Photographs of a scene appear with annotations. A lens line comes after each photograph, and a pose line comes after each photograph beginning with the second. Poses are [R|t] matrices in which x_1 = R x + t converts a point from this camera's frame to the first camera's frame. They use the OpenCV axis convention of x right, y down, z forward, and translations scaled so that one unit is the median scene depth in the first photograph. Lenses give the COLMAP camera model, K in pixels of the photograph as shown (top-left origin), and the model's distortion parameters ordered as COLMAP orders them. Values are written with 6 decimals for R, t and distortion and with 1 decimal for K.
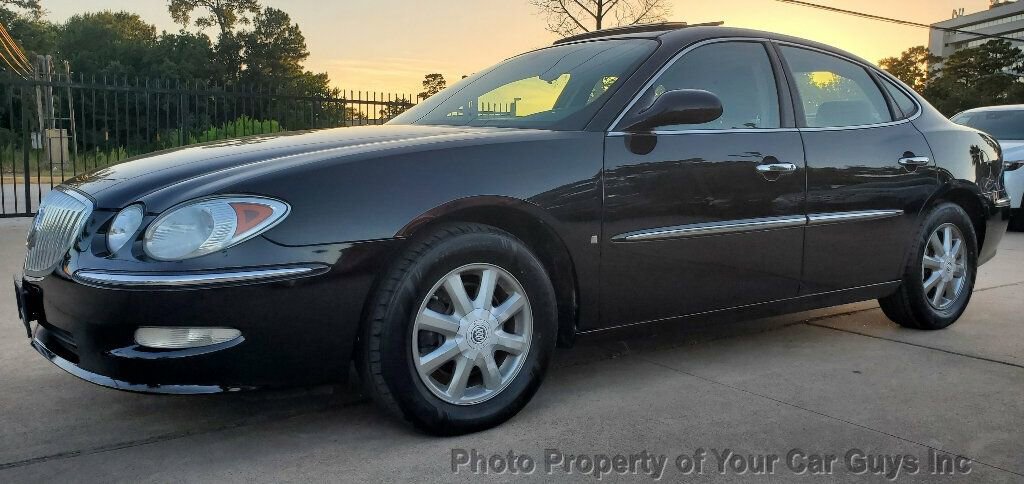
lens RADIAL K [[816.6, 0, 512.0], [0, 816.6, 242.0], [0, 0, 1]] dist [0.016192, -0.007033]
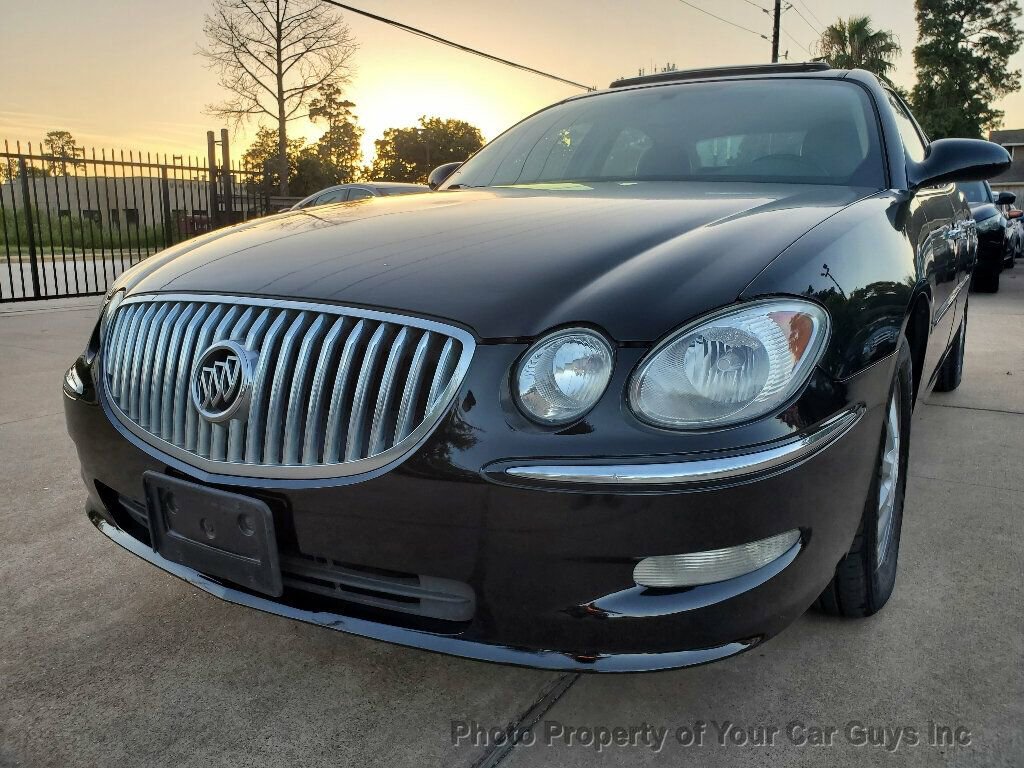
lens RADIAL K [[816.2, 0, 511.4], [0, 816.2, 364.6], [0, 0, 1]] dist [0.007580, 0.007959]
pose [[0.918184, -0.085792, 0.386754, -0.039002], [0.060416, 0.995174, 0.077325, -0.003677], [-0.391521, -0.047632, 0.918936, 0.028676]]
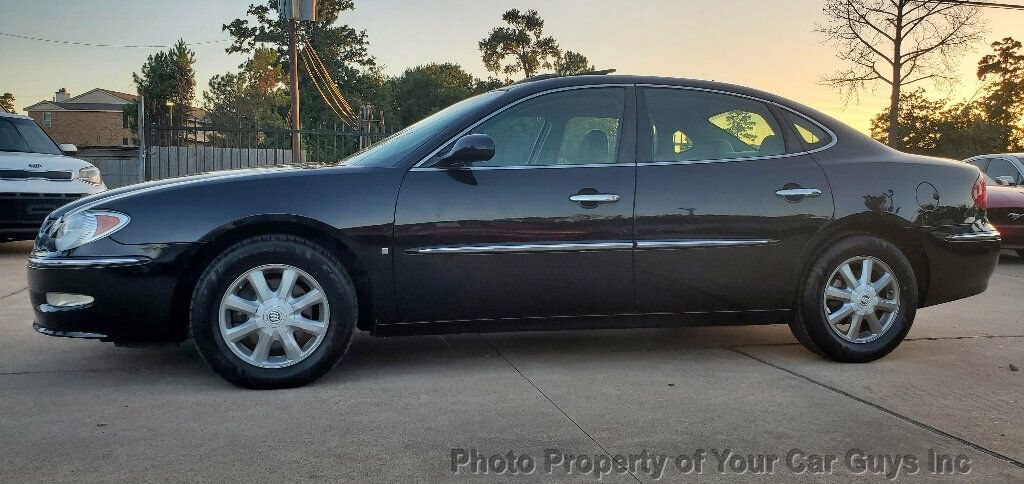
lens RADIAL K [[805.2, 0, 512.0], [0, 805.2, 242.0], [0, 0, 1]] dist [0.027630, 0.000410]
pose [[0.928014, 0.028390, -0.371461, 0.048885], [-0.042964, 0.998595, -0.031015, 0.000816], [0.370059, 0.044742, 0.927930, -0.006504]]
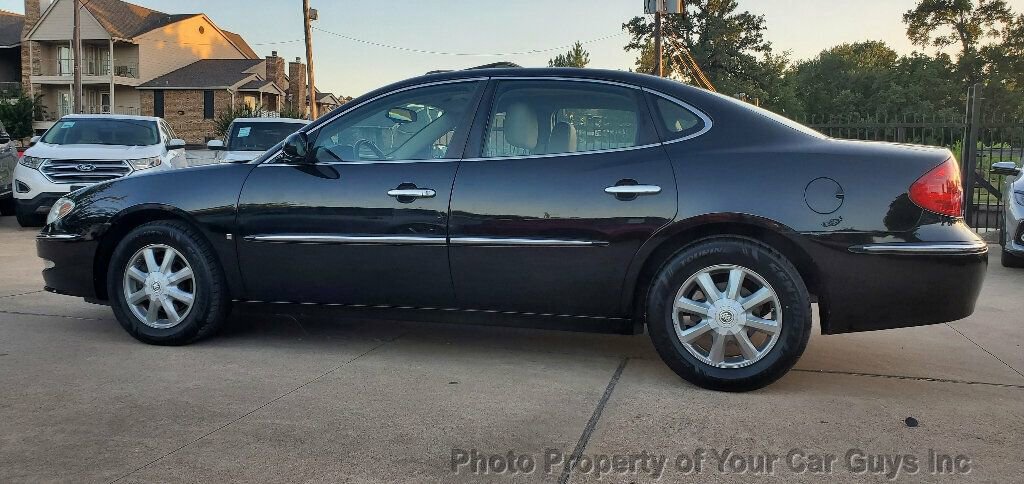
lens RADIAL K [[816.6, 0, 512.0], [0, 816.6, 242.0], [0, 0, 1]] dist [0.016192, -0.007033]
pose [[0.617232, 0.063778, -0.784192, 0.102740], [-0.086578, 0.996162, 0.012873, -0.003772], [0.782003, 0.059948, 0.620384, 0.030863]]
